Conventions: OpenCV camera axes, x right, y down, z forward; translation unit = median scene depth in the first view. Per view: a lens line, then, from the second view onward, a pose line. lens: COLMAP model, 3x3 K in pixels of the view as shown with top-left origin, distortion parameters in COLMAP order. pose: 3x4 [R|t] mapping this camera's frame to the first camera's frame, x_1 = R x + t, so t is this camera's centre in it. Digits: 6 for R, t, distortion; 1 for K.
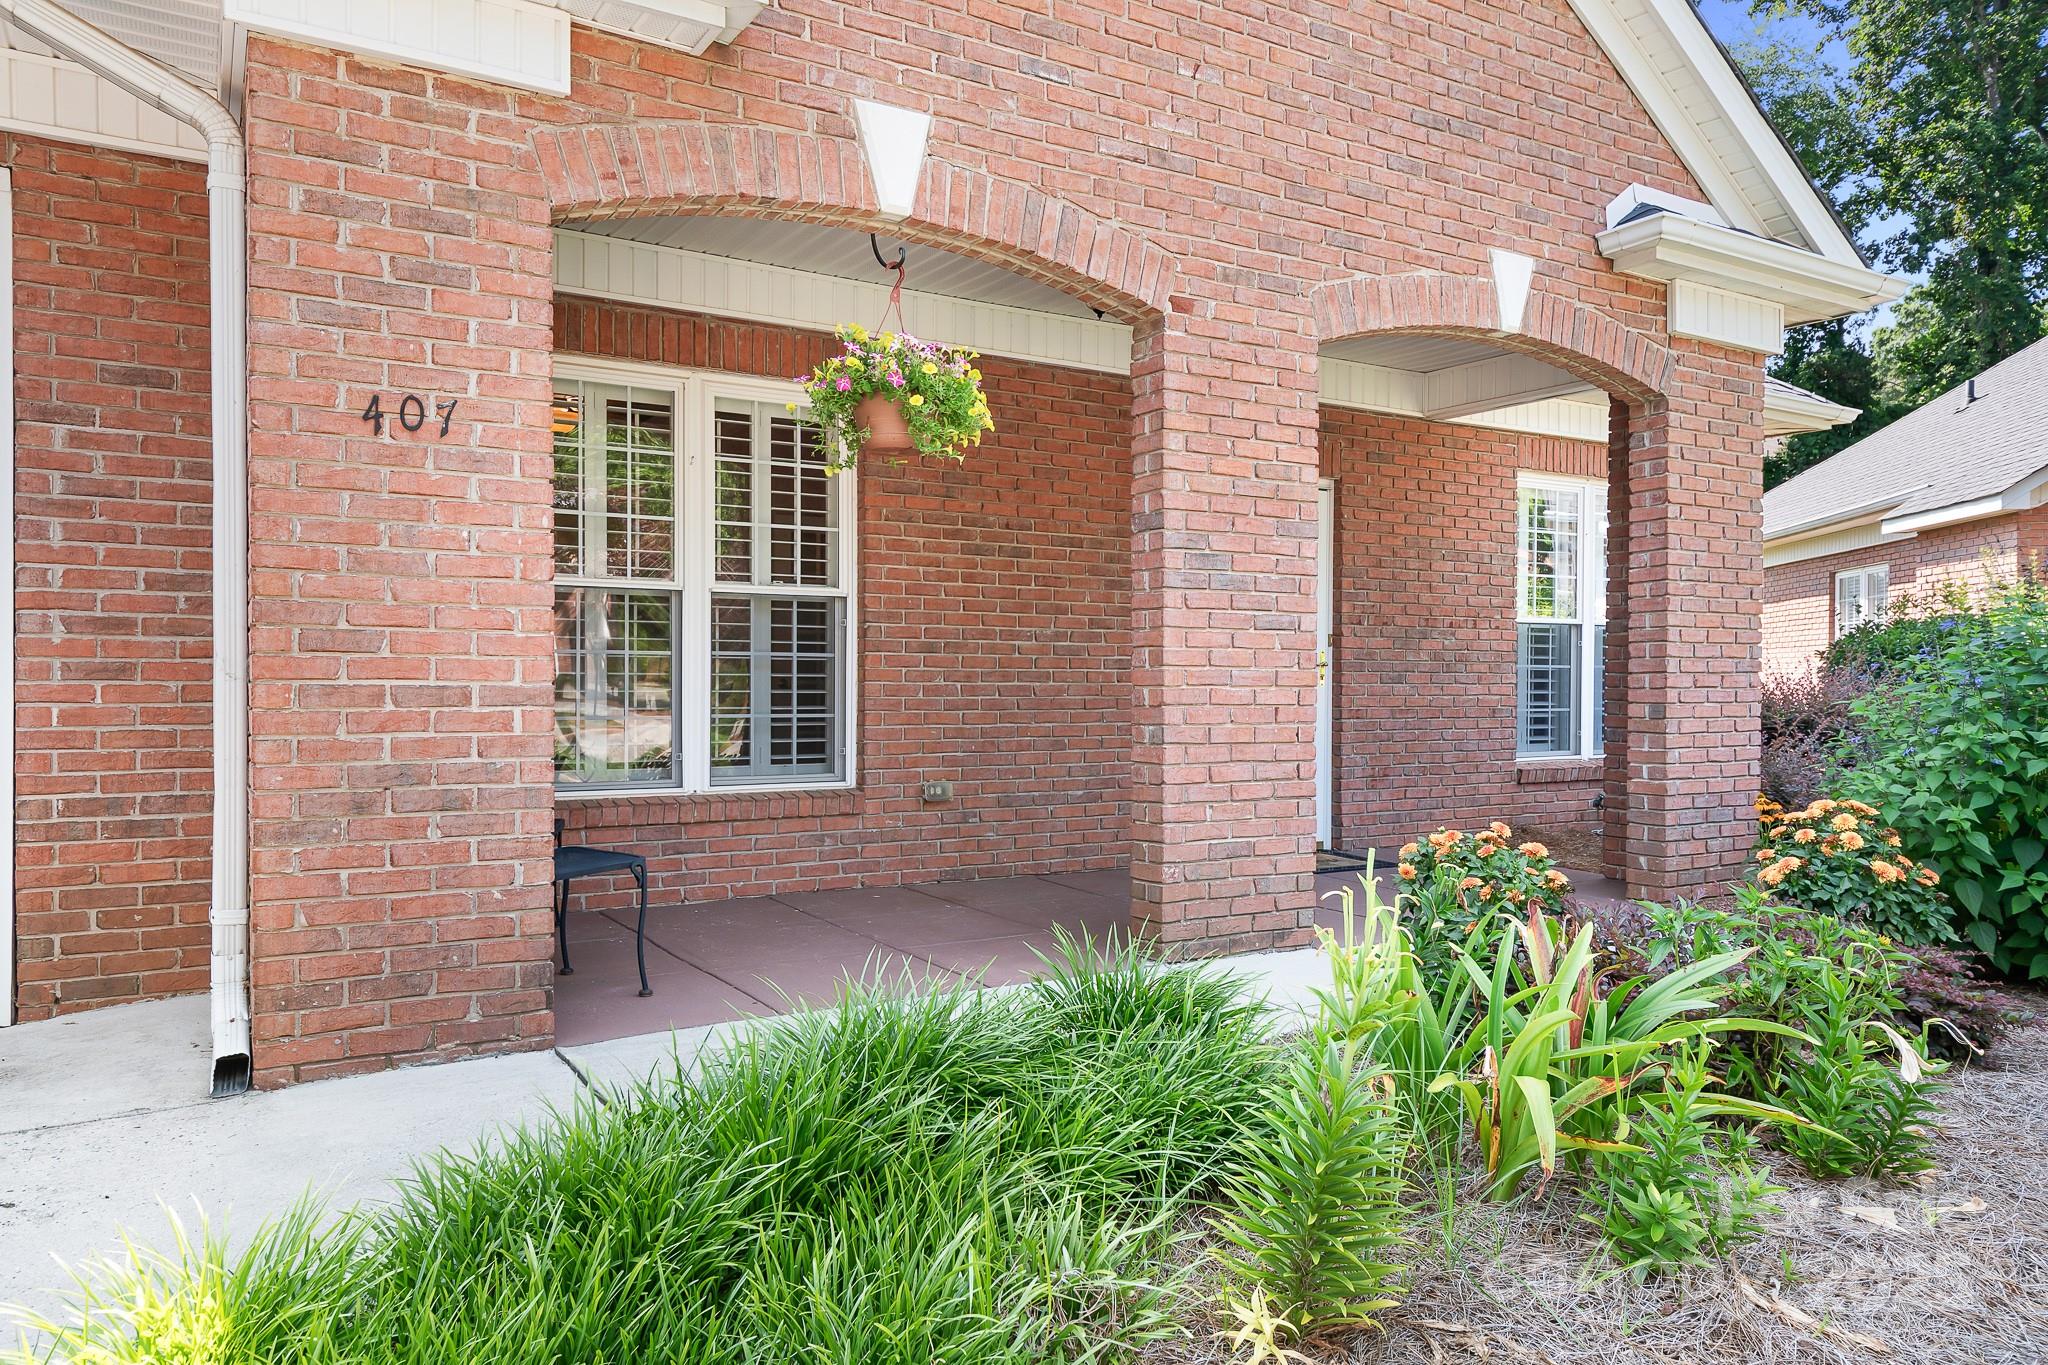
lens RADIAL K [[1439.1, 0, 1016.7], [0, 1439.1, 737.9], [0, 0, 1]] dist [0.011017, 0.000019]
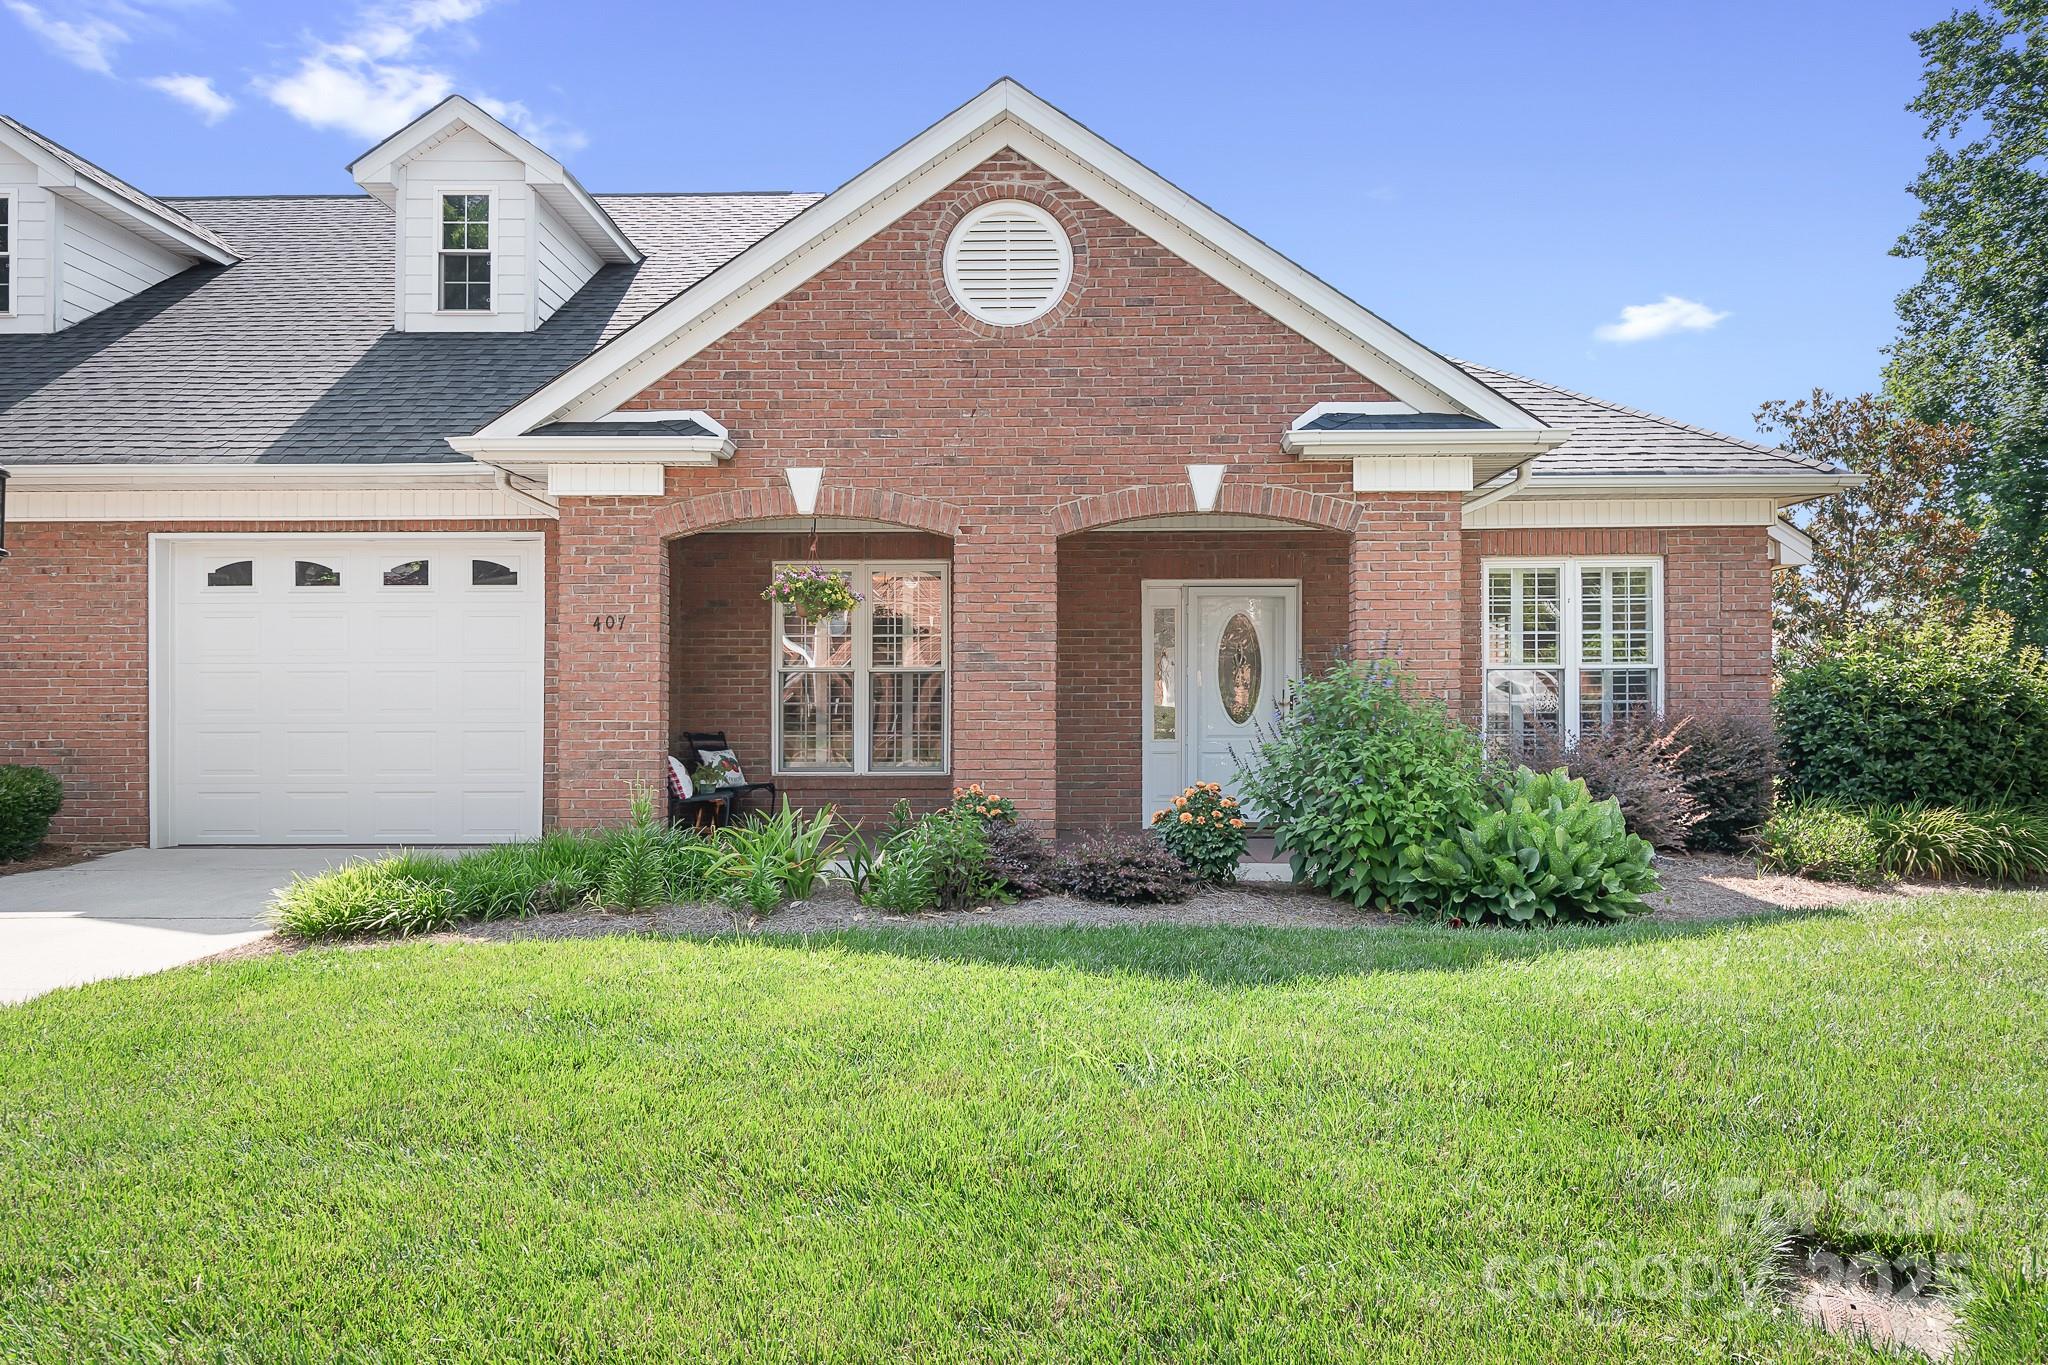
lens RADIAL K [[1320.6, 0, 994.7], [0, 1320.6, 740.8], [0, 0, 1]] dist [0.008863, -0.000479]
pose [[0.835499, 0.006312, -0.549456, 1.064874], [-0.014096, 0.999851, -0.009949, 0.009099], [0.549311, 0.016057, 0.835463, -0.464432]]
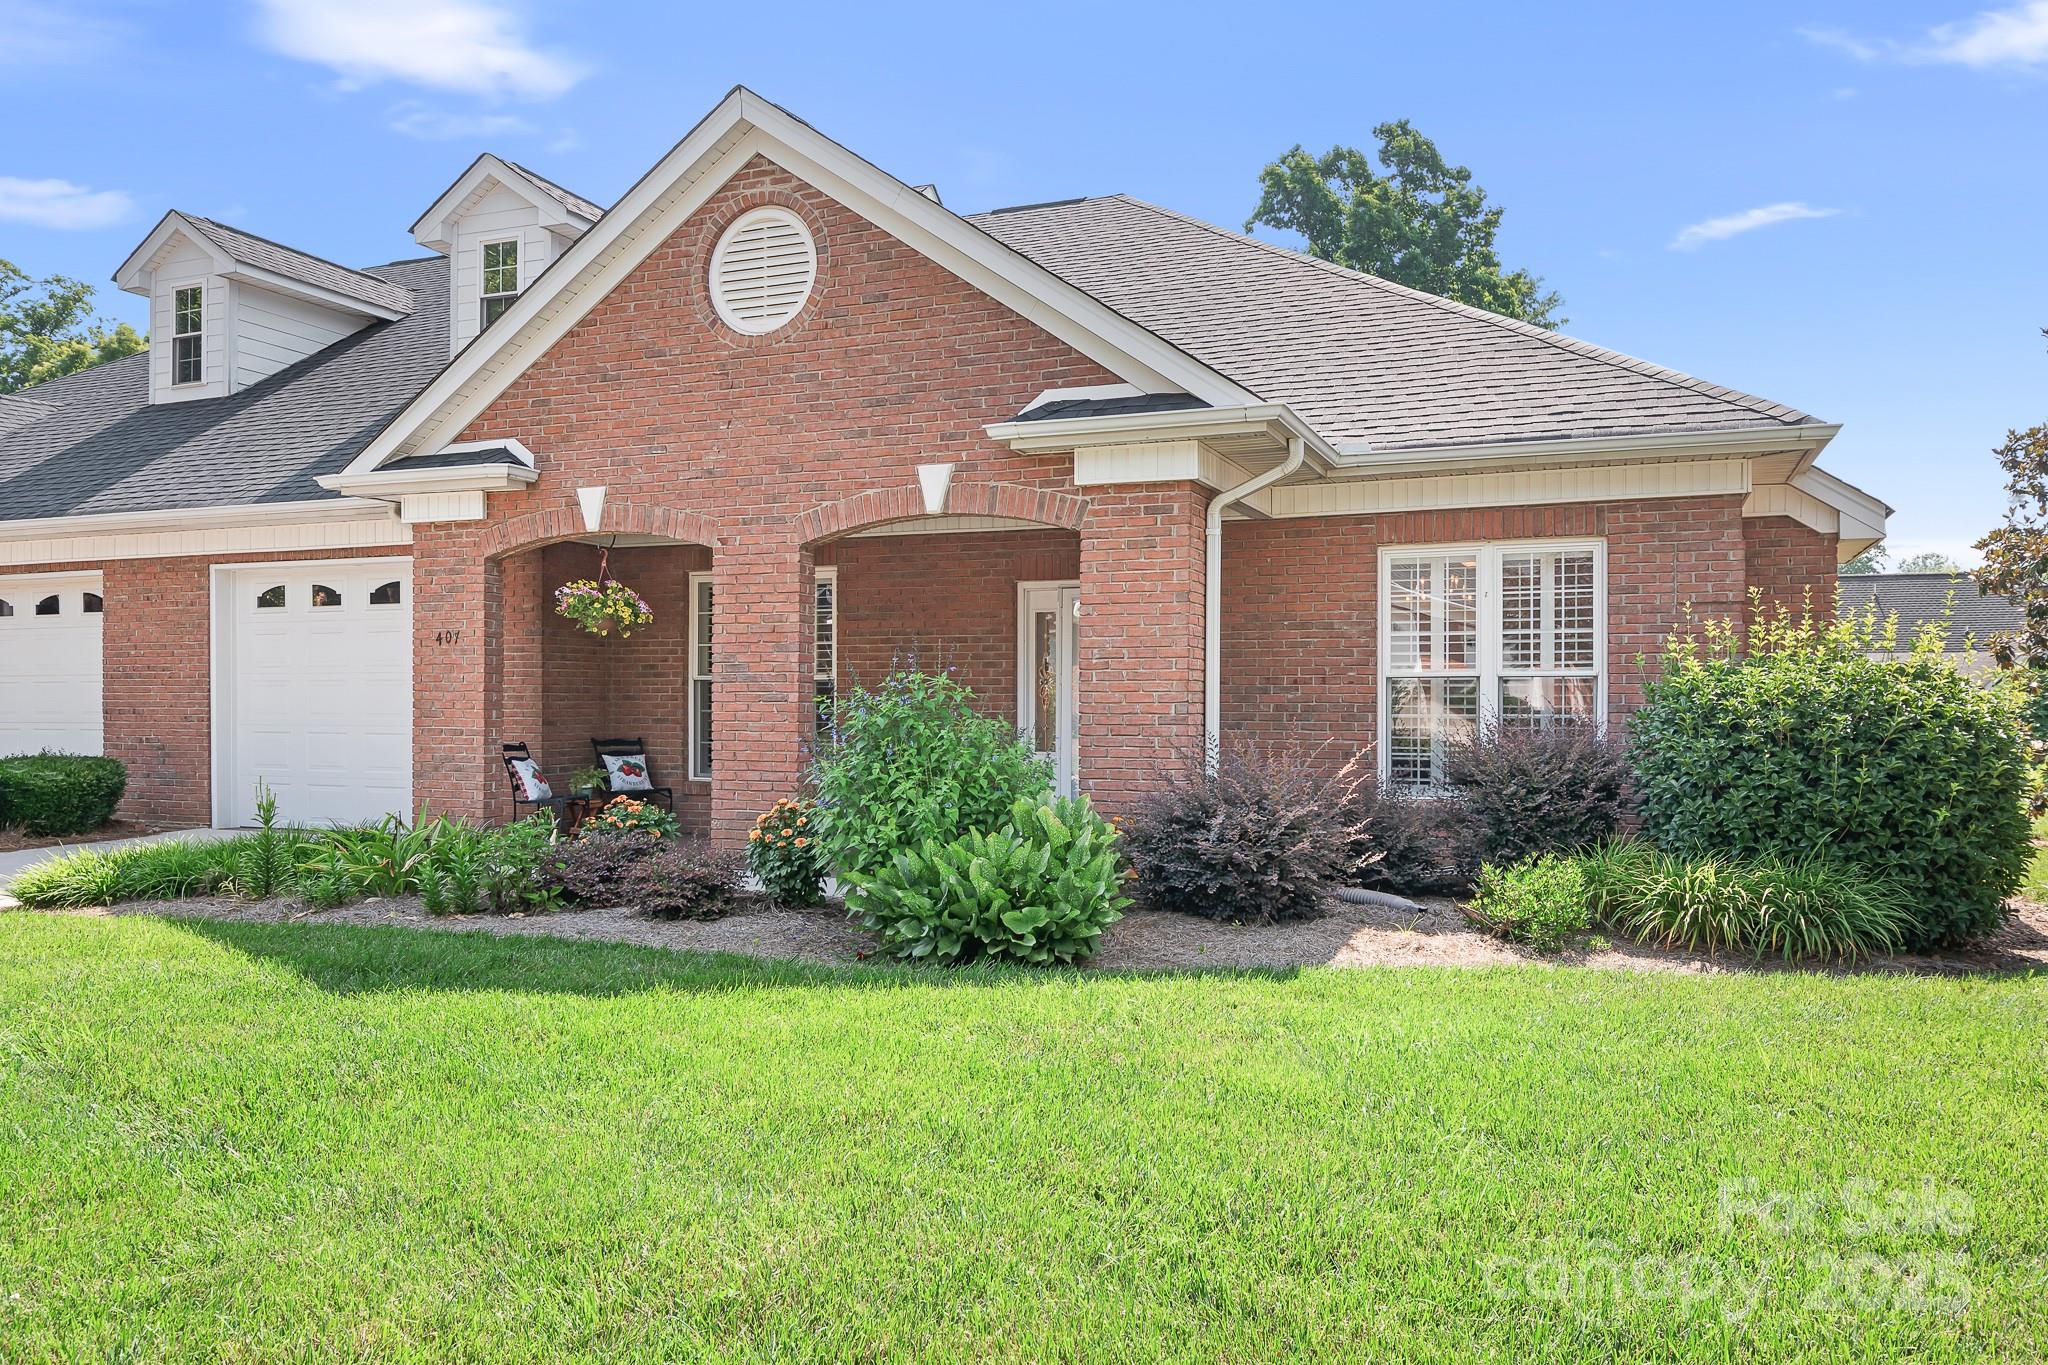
lens RADIAL K [[1416.4, 0, 1025.4], [0, 1416.4, 761.1], [0, 0, 1]] dist [0.008029, -0.000060]
pose [[0.588643, 0.028989, -0.807873, 1.813866], [-0.030939, 0.999433, 0.013320, -0.030989], [0.807801, 0.017154, 0.589206, 0.166264]]
